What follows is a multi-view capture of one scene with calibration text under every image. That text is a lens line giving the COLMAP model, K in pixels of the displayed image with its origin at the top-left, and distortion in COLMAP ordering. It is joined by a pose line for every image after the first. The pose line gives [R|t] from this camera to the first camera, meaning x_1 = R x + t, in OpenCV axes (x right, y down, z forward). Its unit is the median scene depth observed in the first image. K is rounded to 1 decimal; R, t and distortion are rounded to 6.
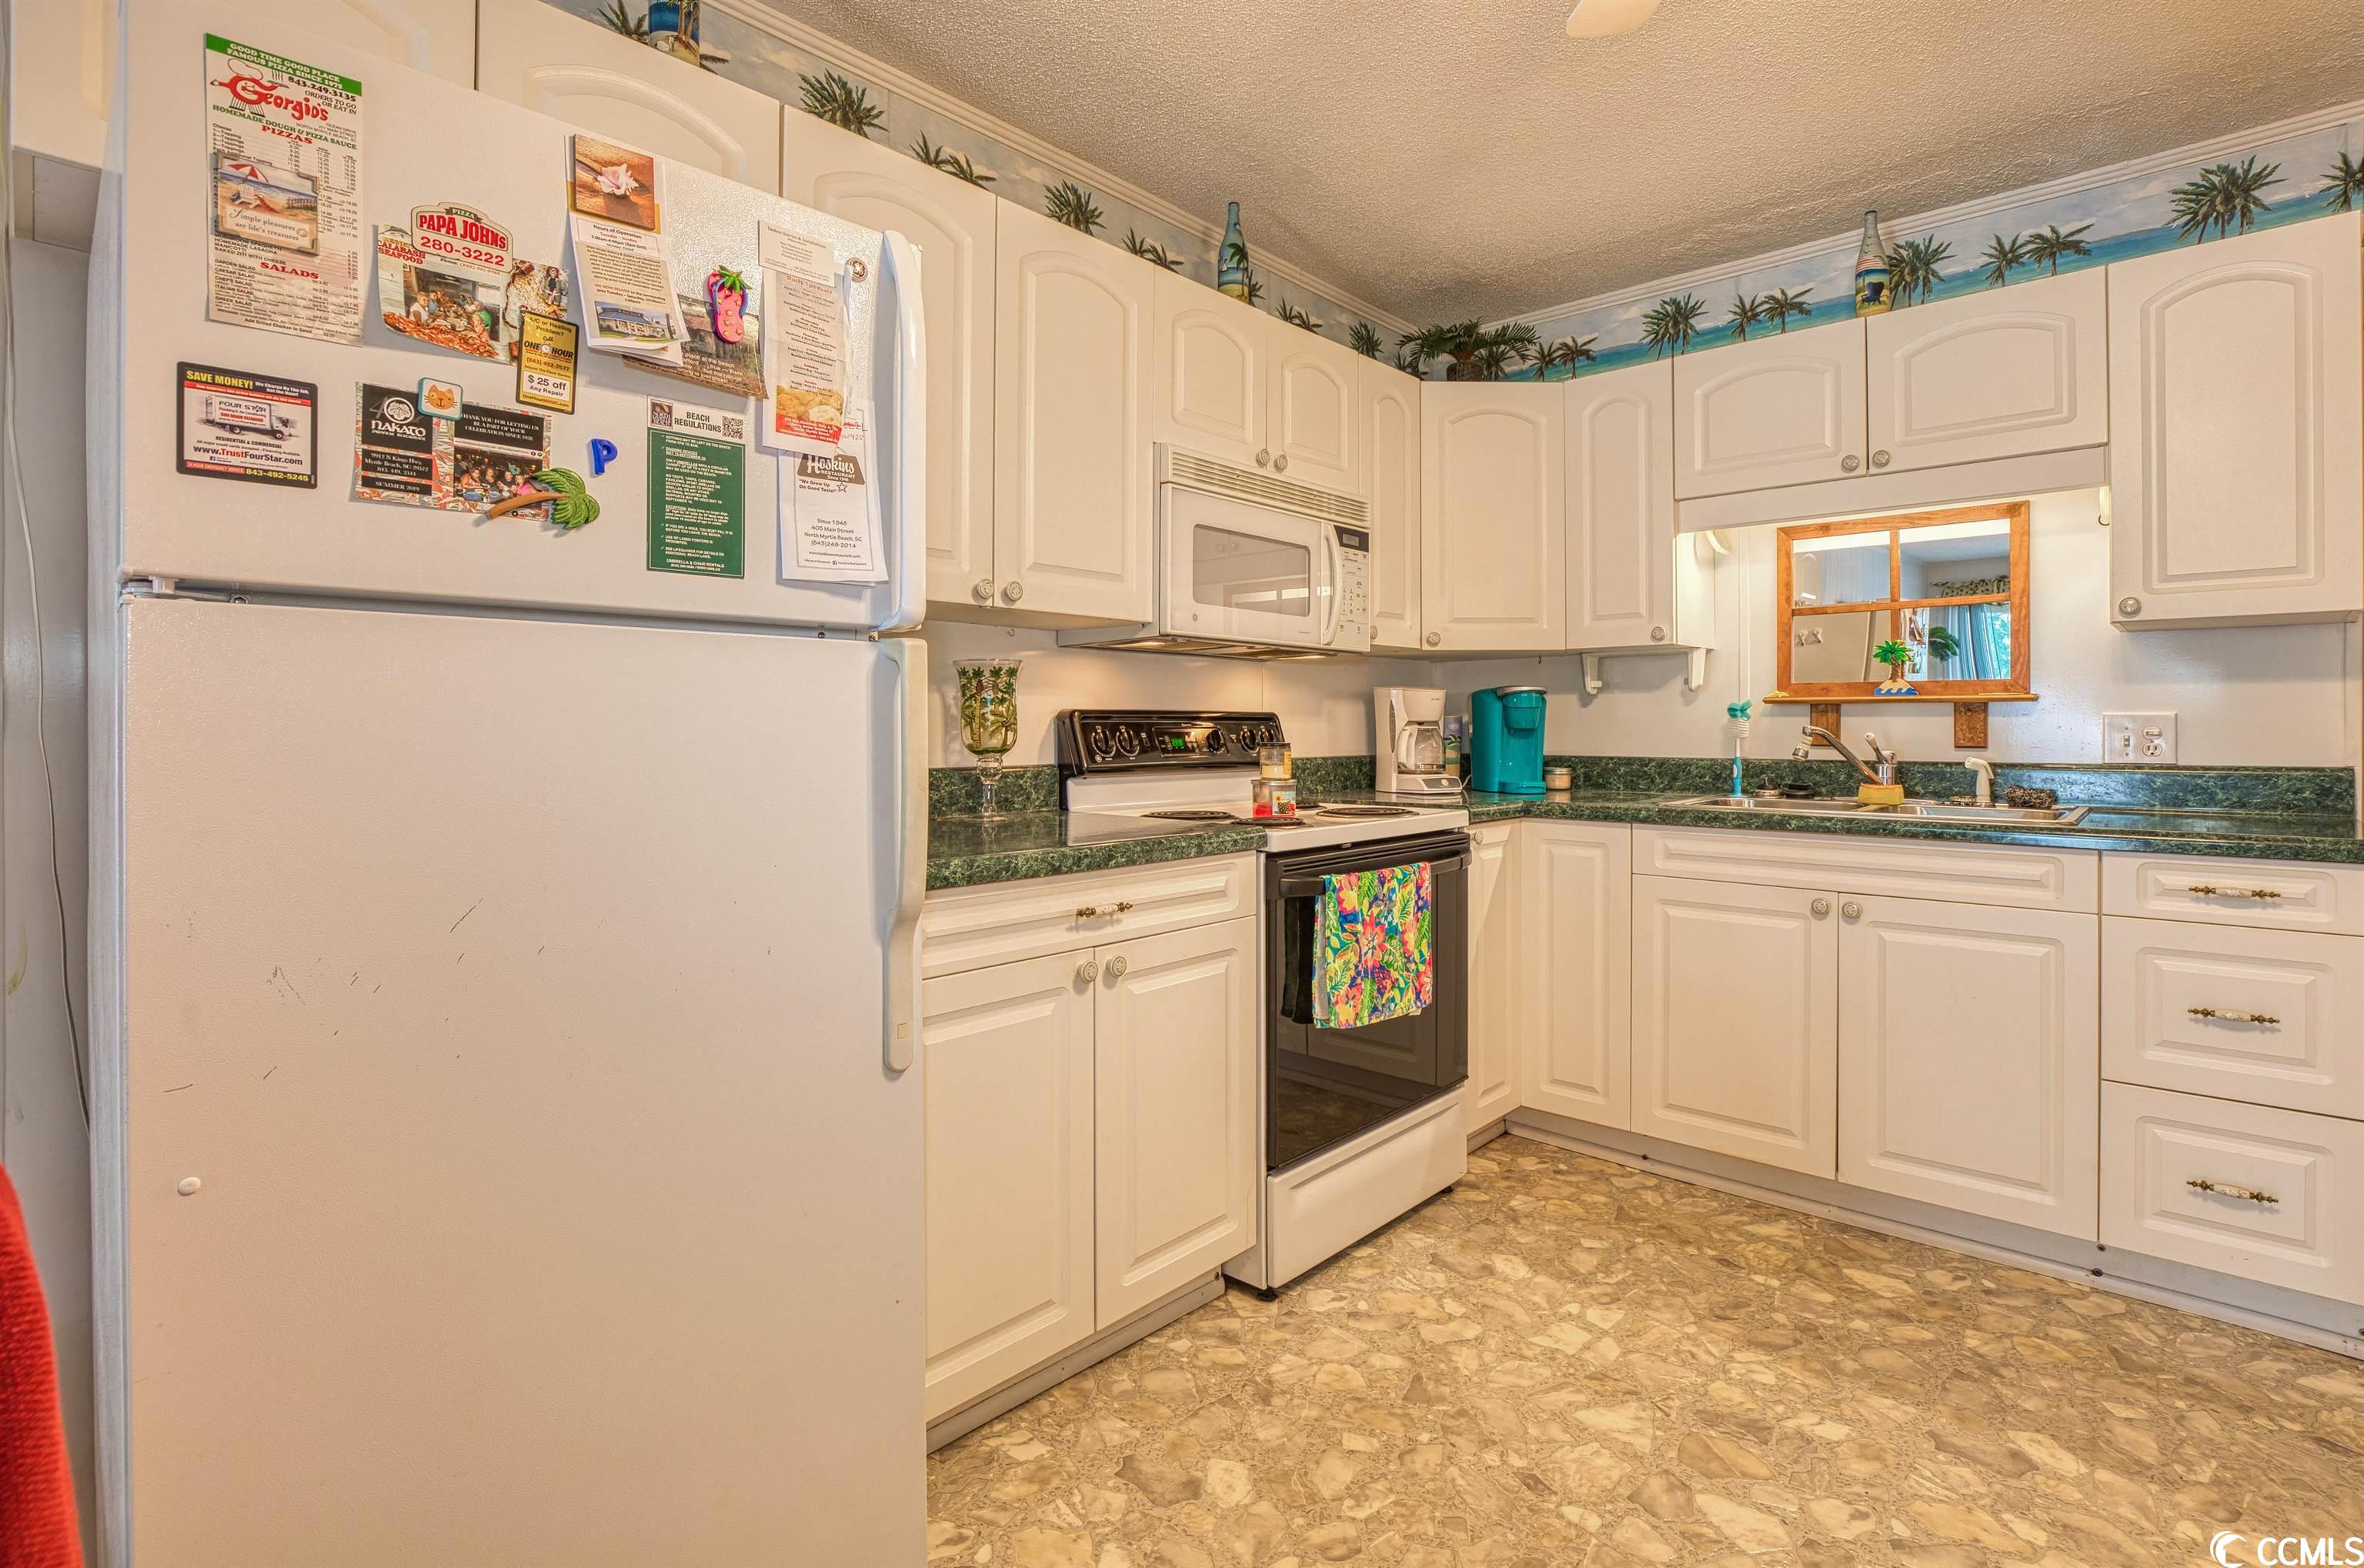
lens RADIAL K [[1110.4, 0, 1193.6], [0, 1110.4, 723.2], [0, 0, 1]] dist [-0.025806, 0.001848]
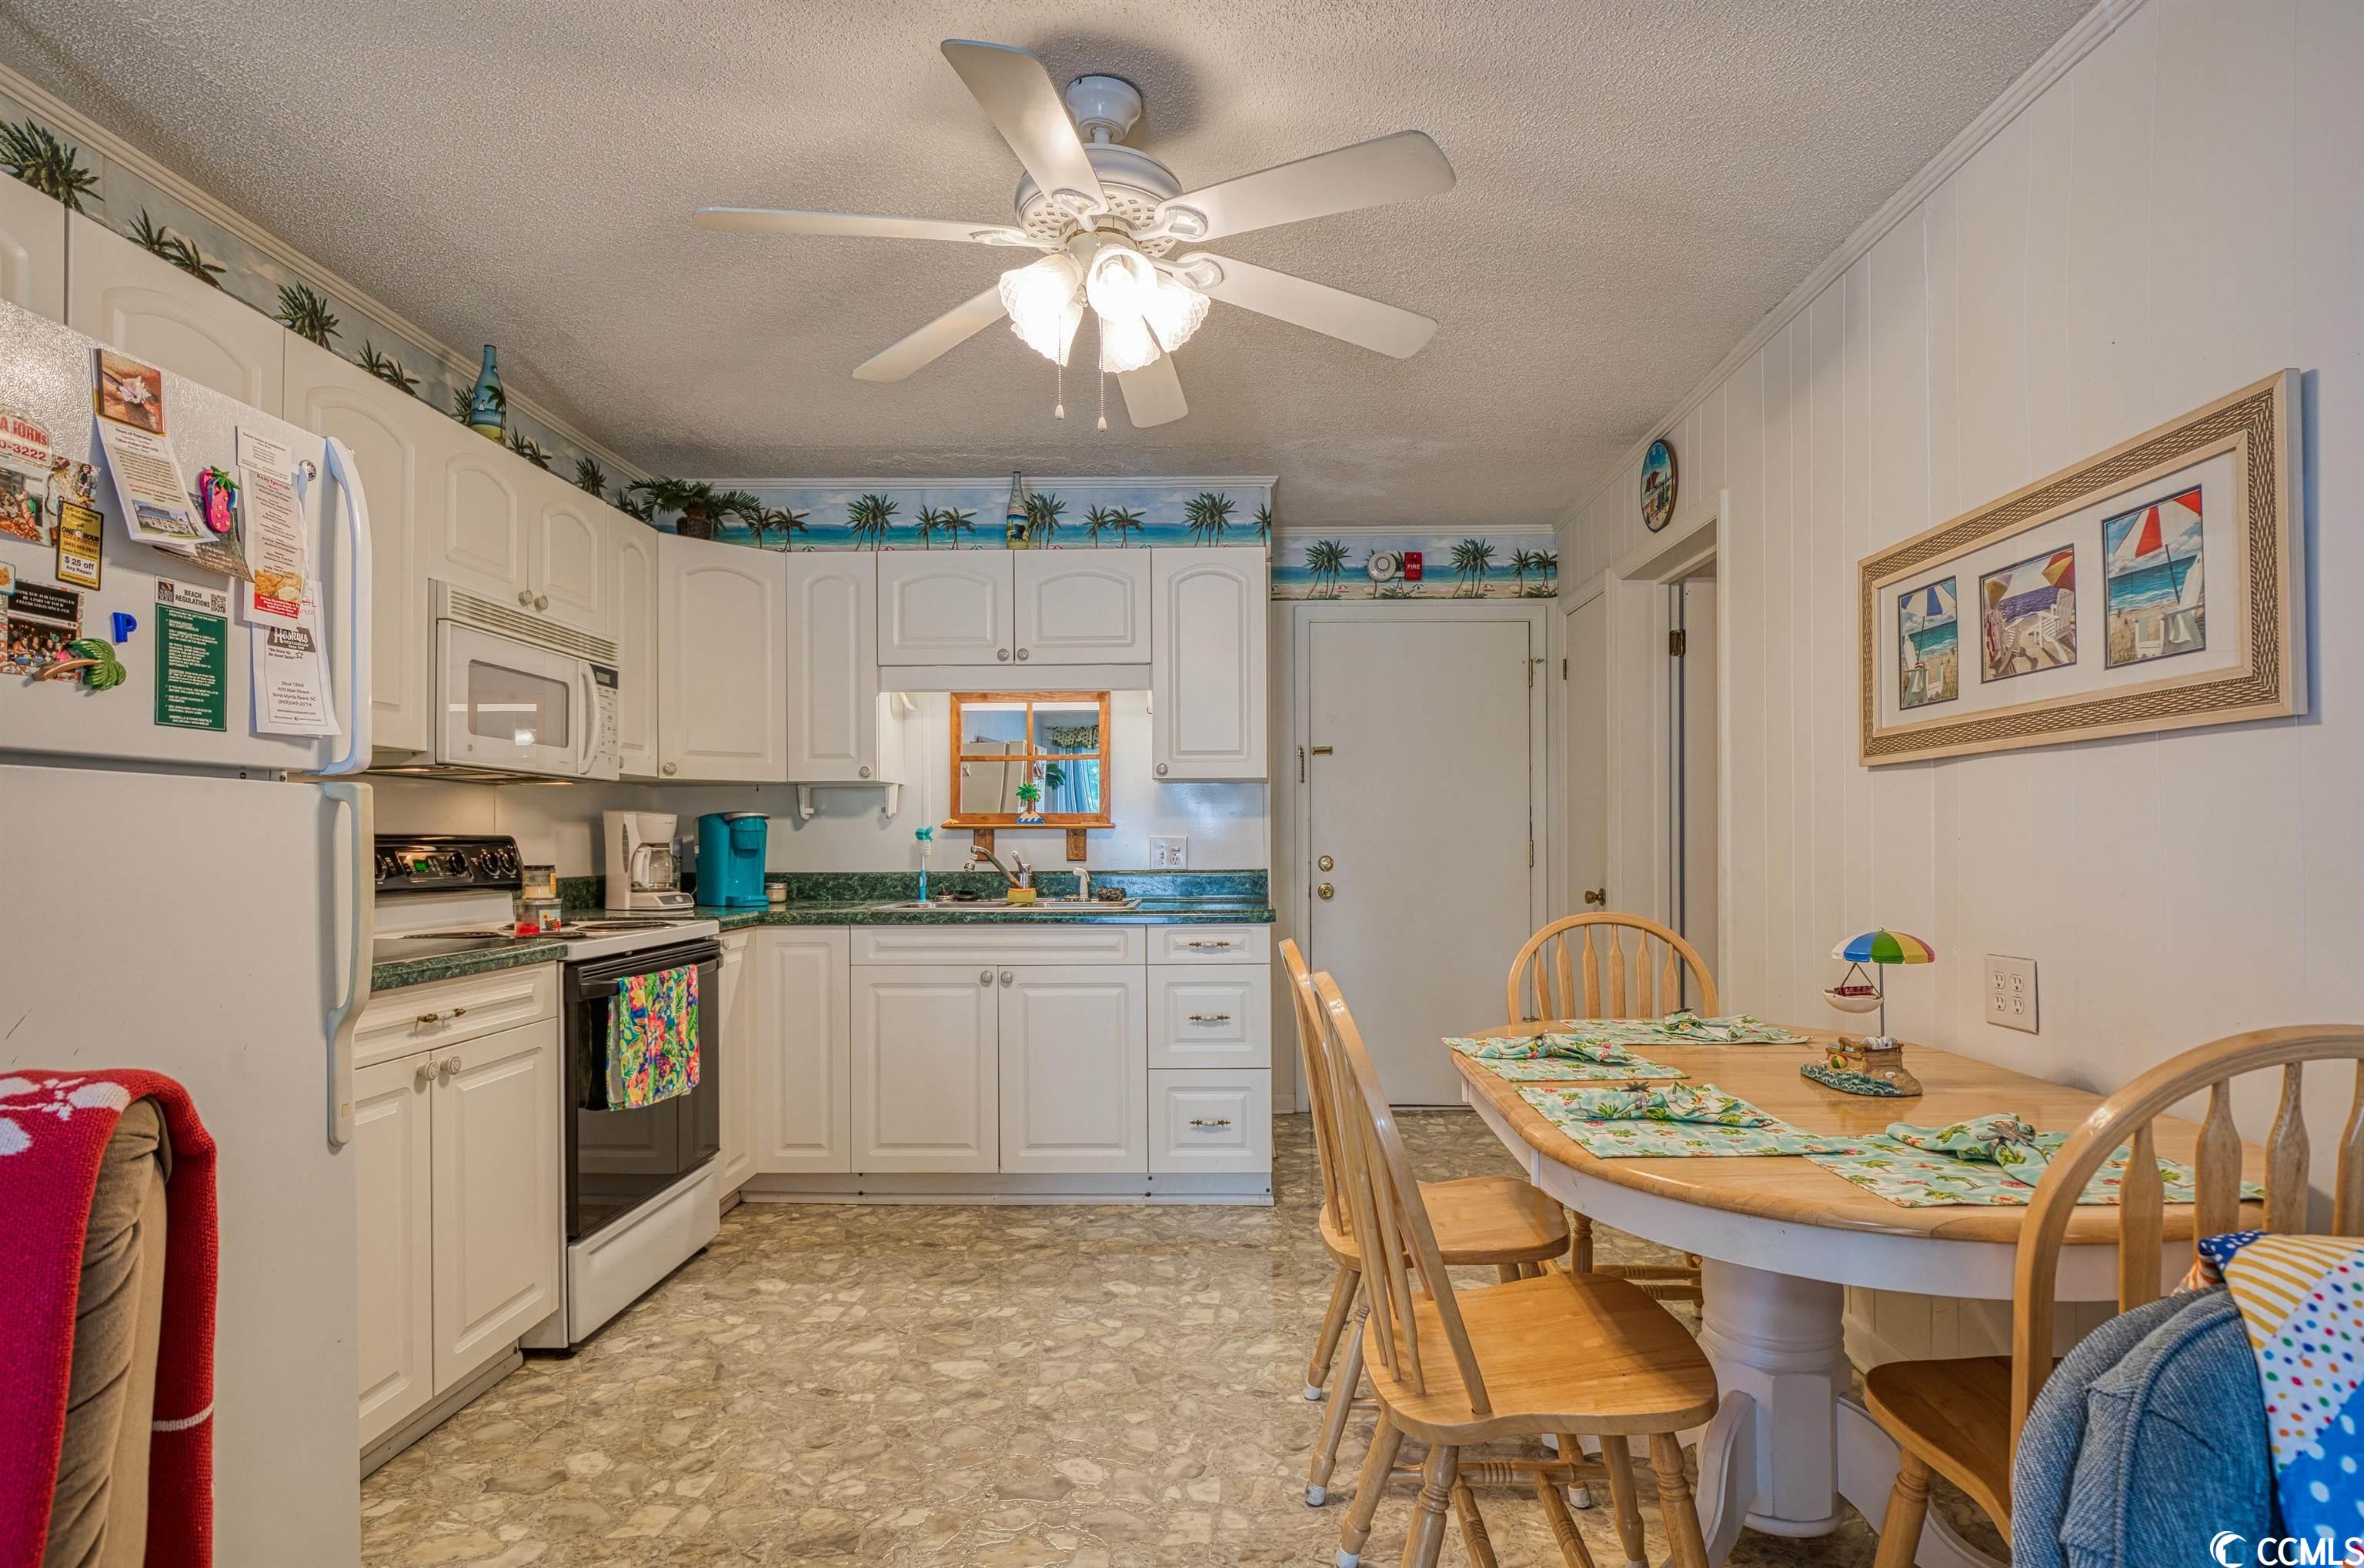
lens RADIAL K [[1201.4, 0, 1208.1], [0, 1201.4, 832.5], [0, 0, 1]] dist [-0.009022, 0.001643]
pose [[0.744981, 0.001314, 0.667085, -0.250384], [0.002547, 0.999985, -0.004815, -0.007658], [-0.667081, 0.005286, 0.744966, -0.338767]]
